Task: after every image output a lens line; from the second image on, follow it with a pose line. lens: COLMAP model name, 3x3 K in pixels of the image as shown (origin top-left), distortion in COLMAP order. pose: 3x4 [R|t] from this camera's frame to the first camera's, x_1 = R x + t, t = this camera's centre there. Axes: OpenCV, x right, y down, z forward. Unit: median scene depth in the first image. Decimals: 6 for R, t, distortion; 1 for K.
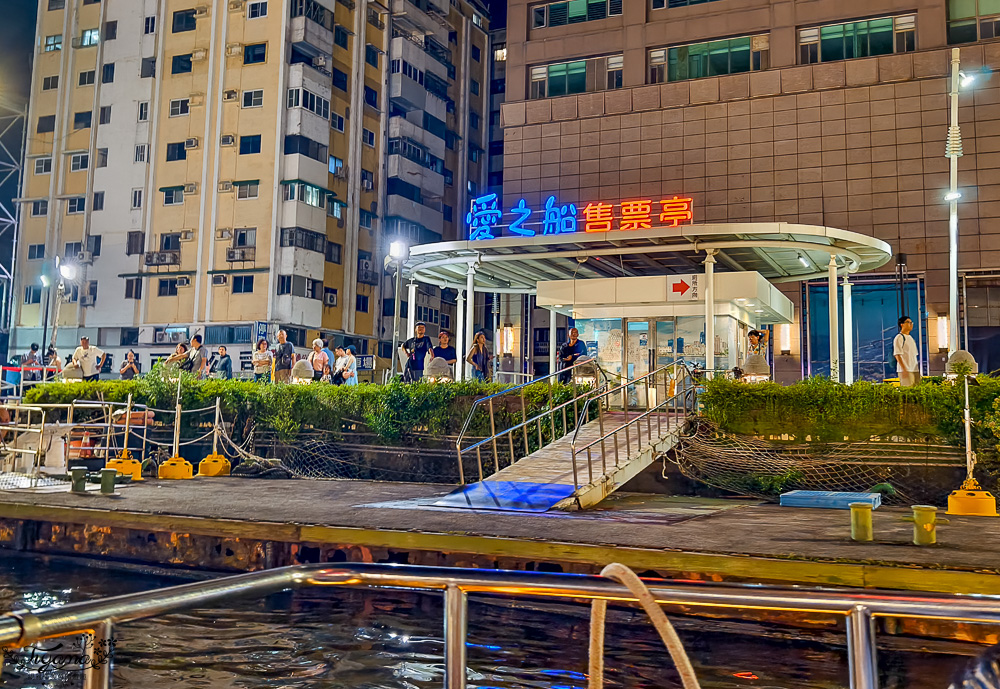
lens RADIAL K [[1076.4, 0, 502.3], [0, 1076.4, 343.4], [0, 0, 1]] dist [0.127930, 0.000000]
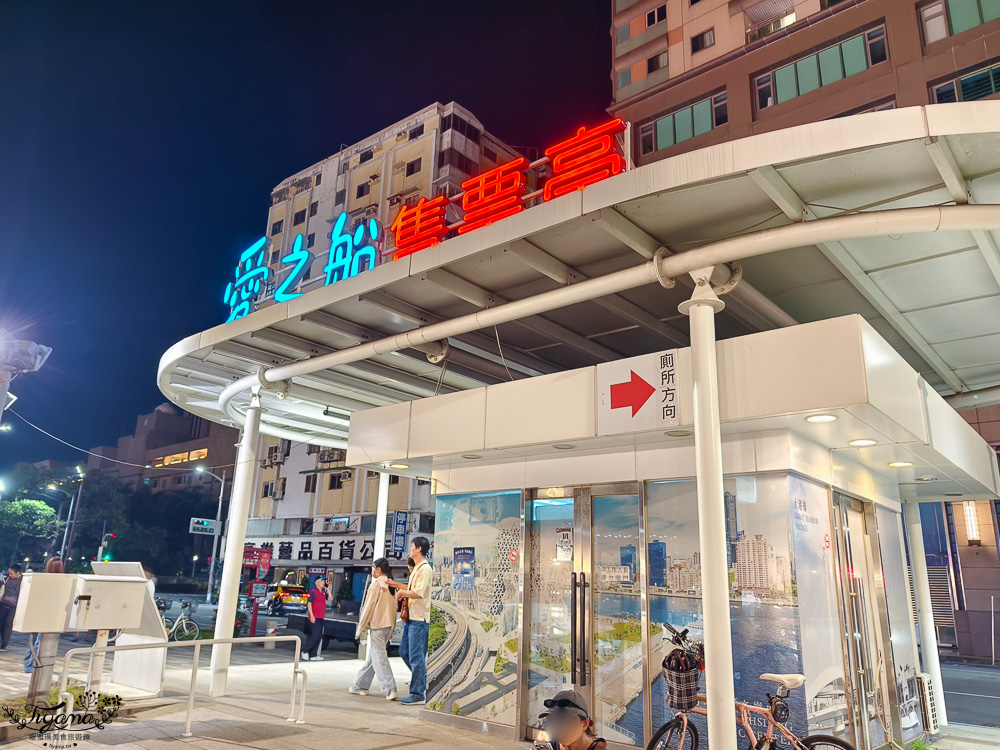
lens RADIAL K [[740.6, 0, 498.1], [0, 740.6, 383.7], [0, 0, 1]] dist [0.018633, -0.000899]
pose [[0.956014, -0.063460, -0.286374, 0.079931], [0.008486, 0.981892, -0.189254, -0.004343], [0.293198, 0.178499, 0.939241, 0.317428]]
